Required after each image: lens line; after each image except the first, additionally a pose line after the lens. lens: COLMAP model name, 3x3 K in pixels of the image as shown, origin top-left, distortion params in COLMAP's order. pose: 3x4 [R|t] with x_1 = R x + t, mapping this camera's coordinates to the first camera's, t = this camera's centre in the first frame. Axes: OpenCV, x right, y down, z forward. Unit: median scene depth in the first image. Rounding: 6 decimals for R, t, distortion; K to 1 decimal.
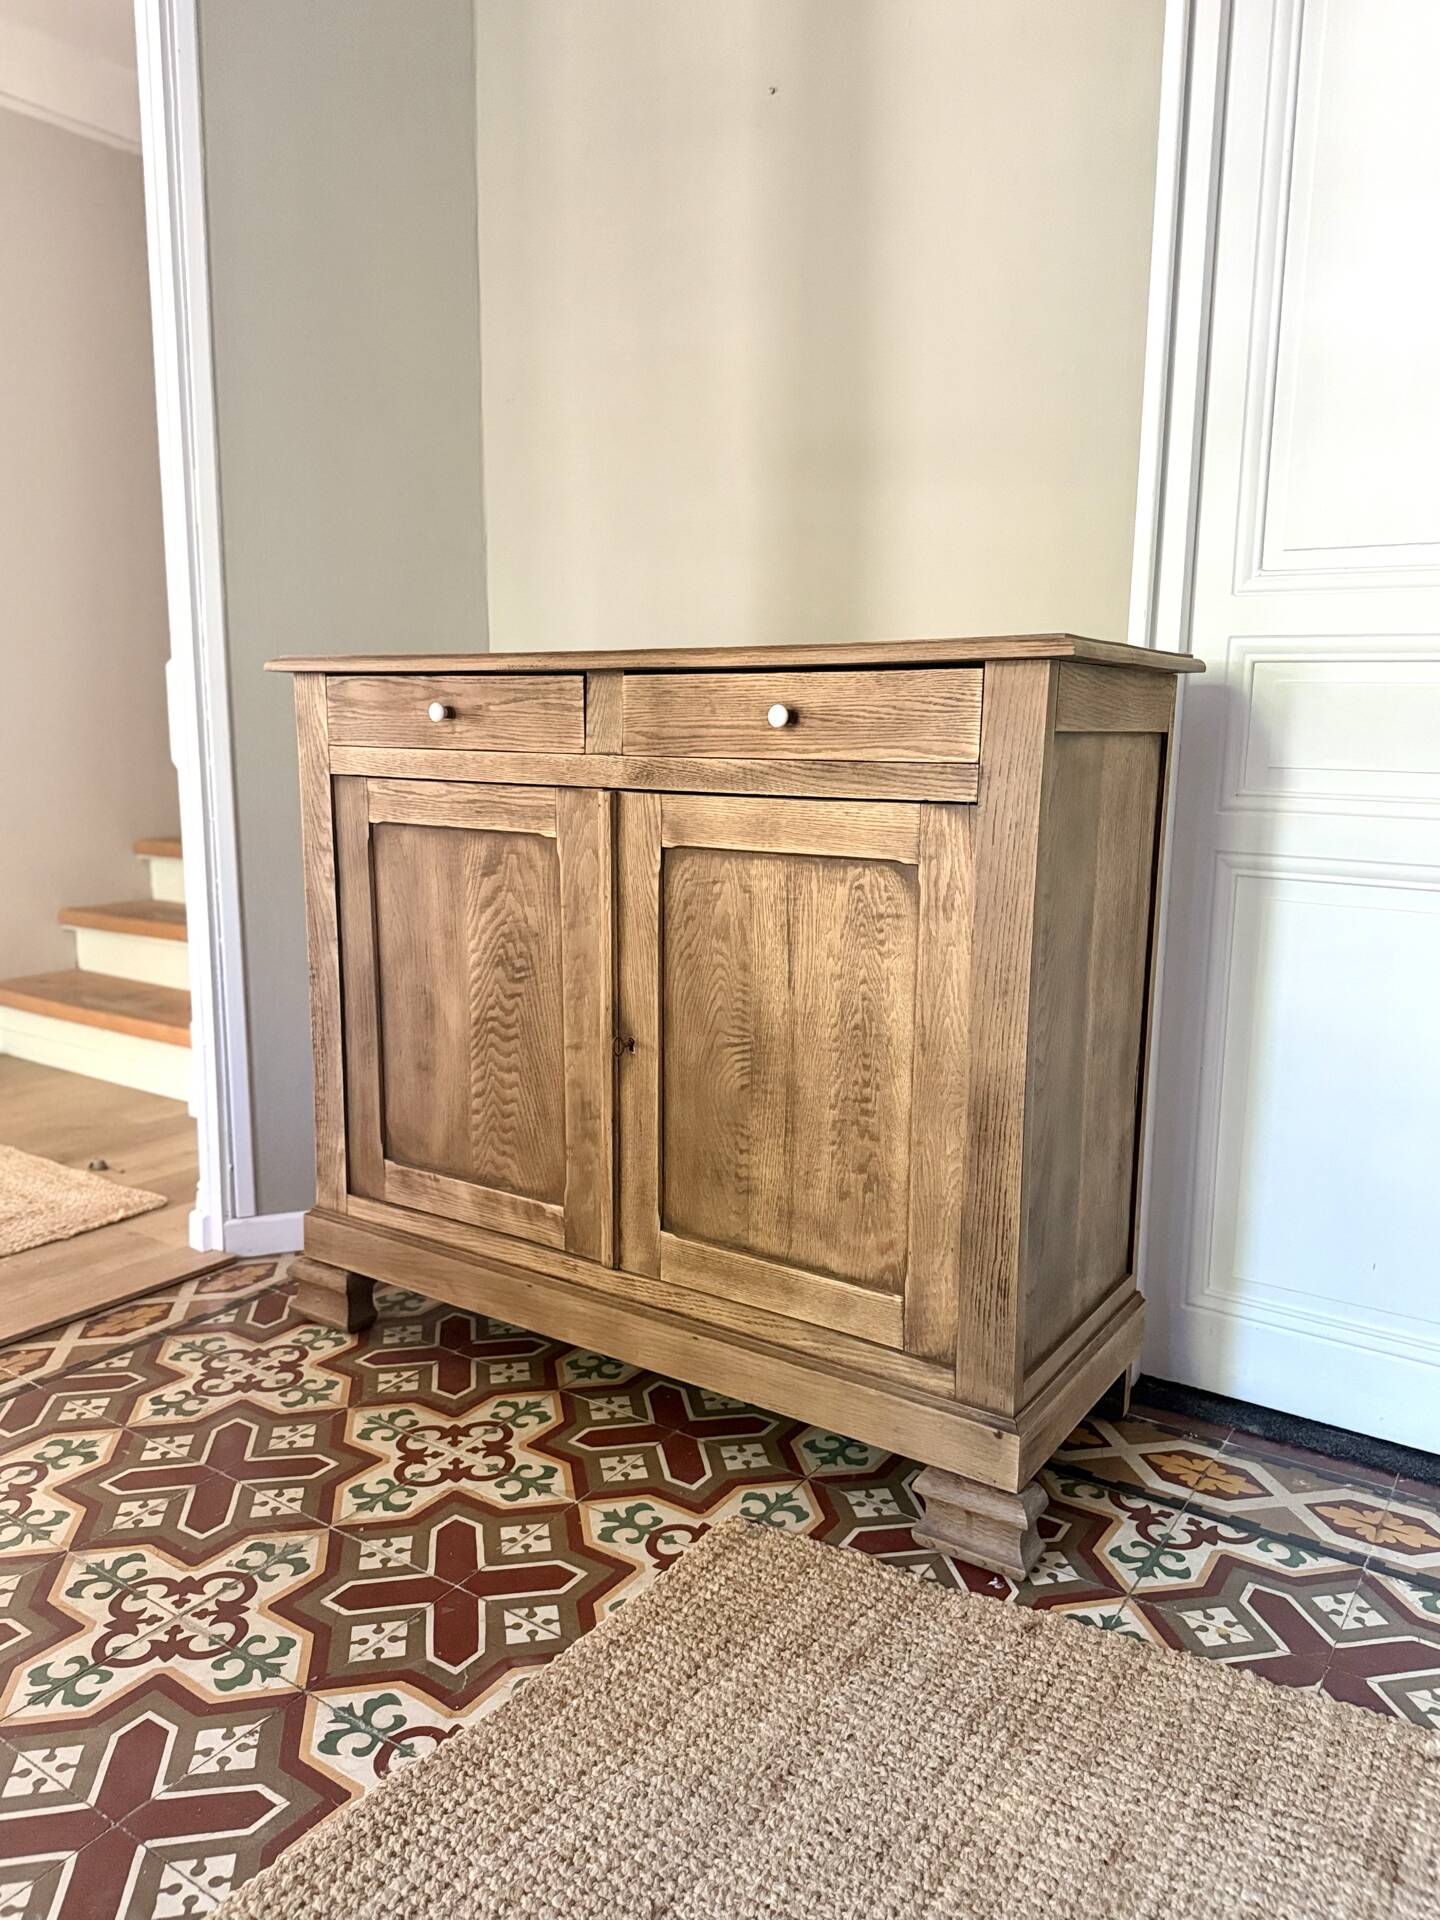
lens RADIAL K [[1394.4, 0, 733.0], [0, 1394.4, 958.1], [0, 0, 1]] dist [0.056465, -0.086860]
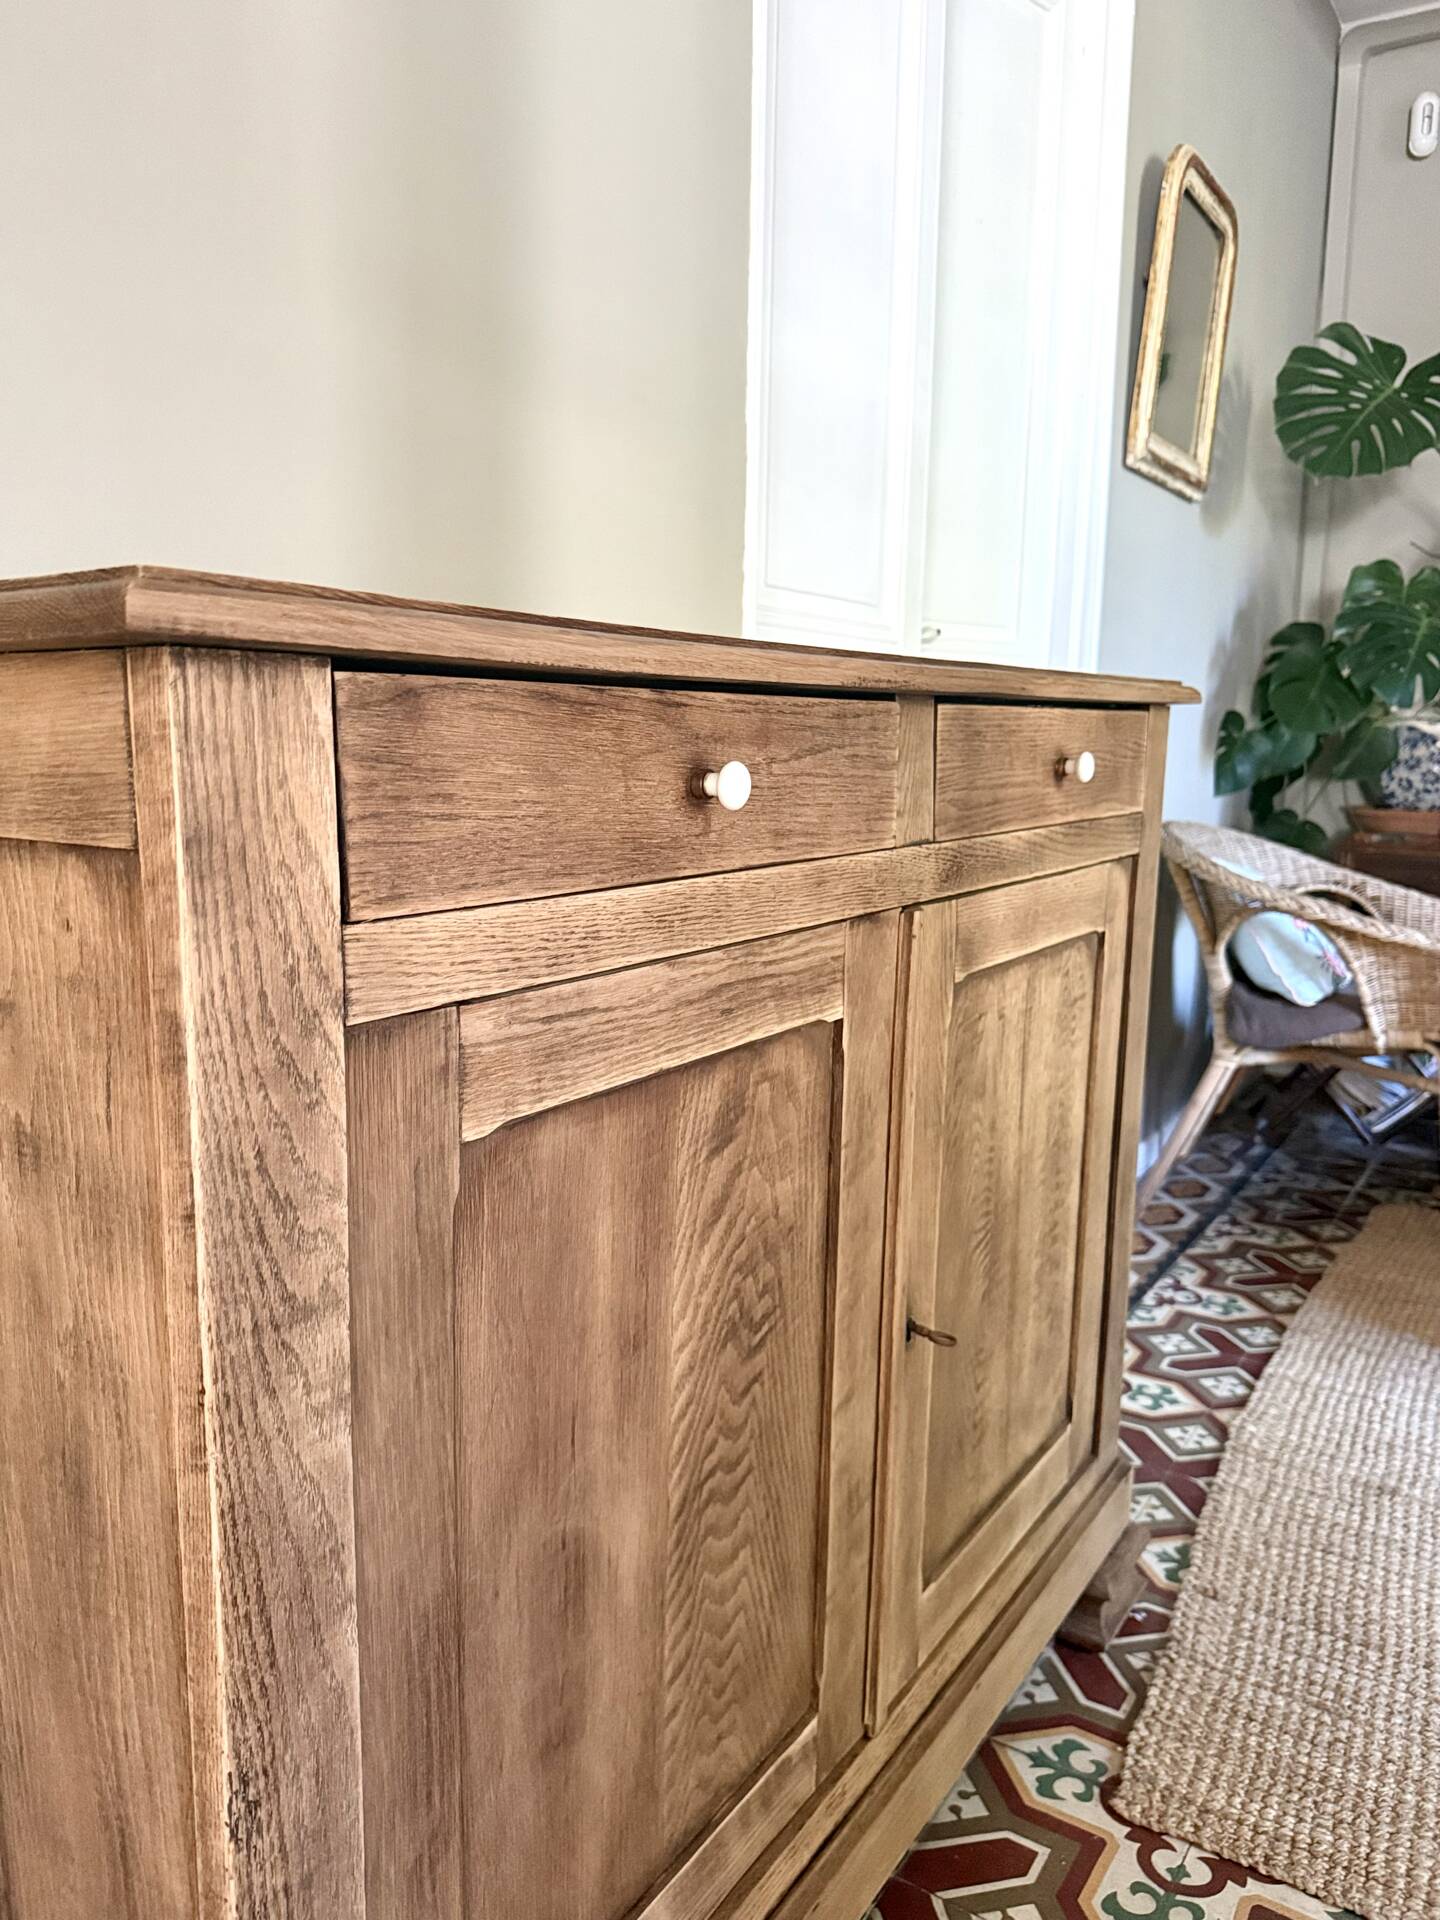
lens RADIAL K [[1403.3, 0, 736.9], [0, 1403.3, 959.8], [0, 0, 1]] dist [0.044497, -0.078705]
pose [[-0.018096, -0.173898, 0.984597, -0.630189], [0.153598, 0.972585, 0.174600, -0.204448], [-0.987968, 0.154392, 0.009110, 1.045002]]
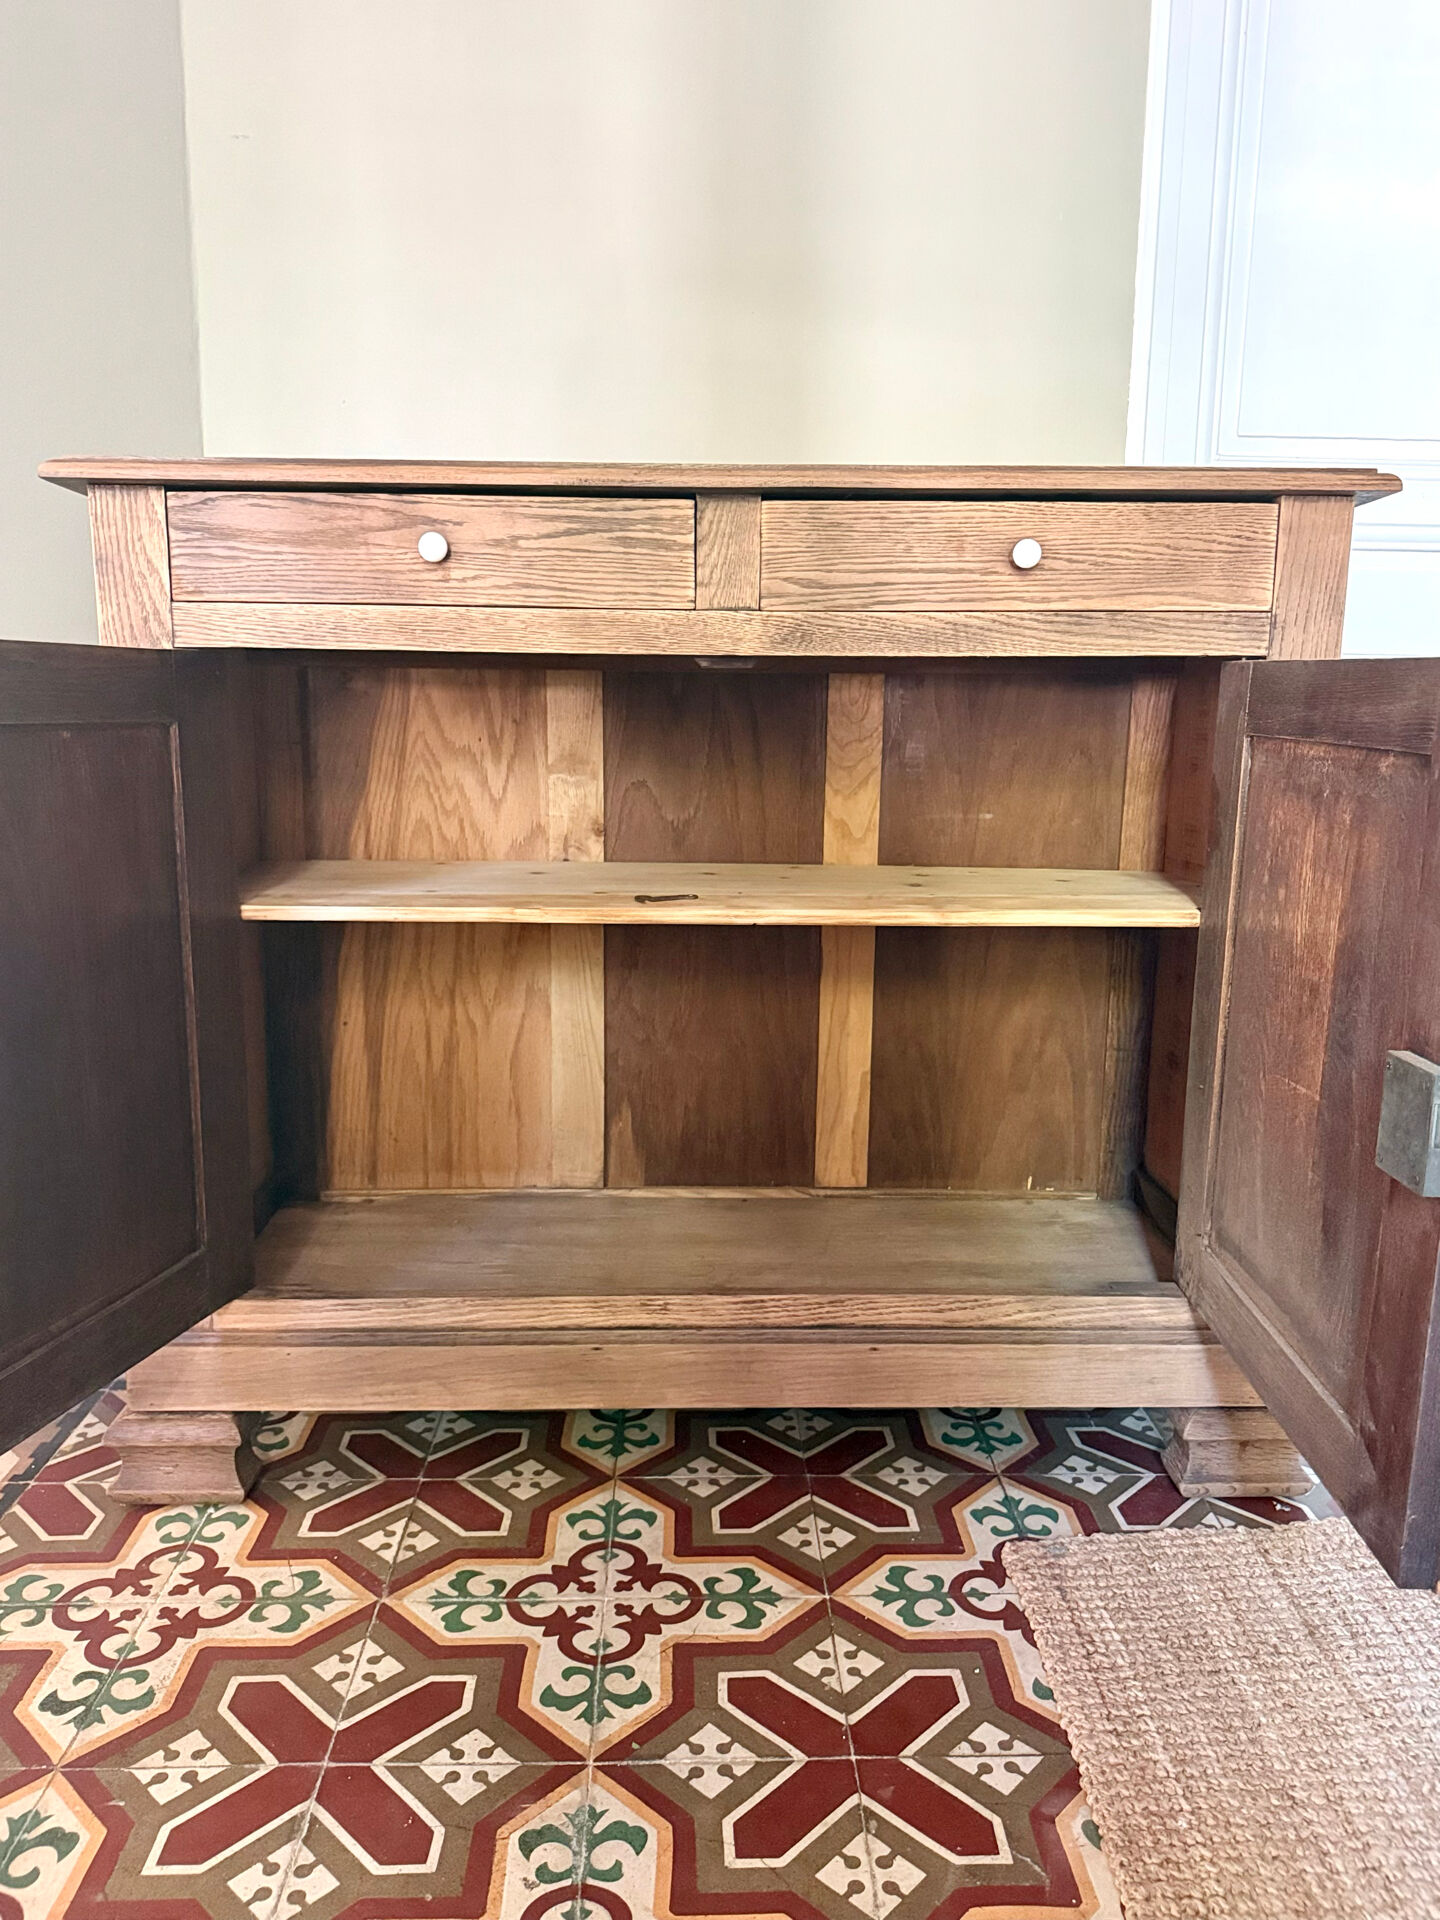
lens RADIAL K [[1403.3, 0, 730.6], [0, 1403.3, 965.0], [0, 0, 1]] dist [0.044497, -0.078705]
pose [[0.814638, -0.108433, 0.569744, -0.524563], [0.097752, 0.993984, 0.049405, 0.005147], [-0.571673, 0.015446, 0.820336, 0.379178]]
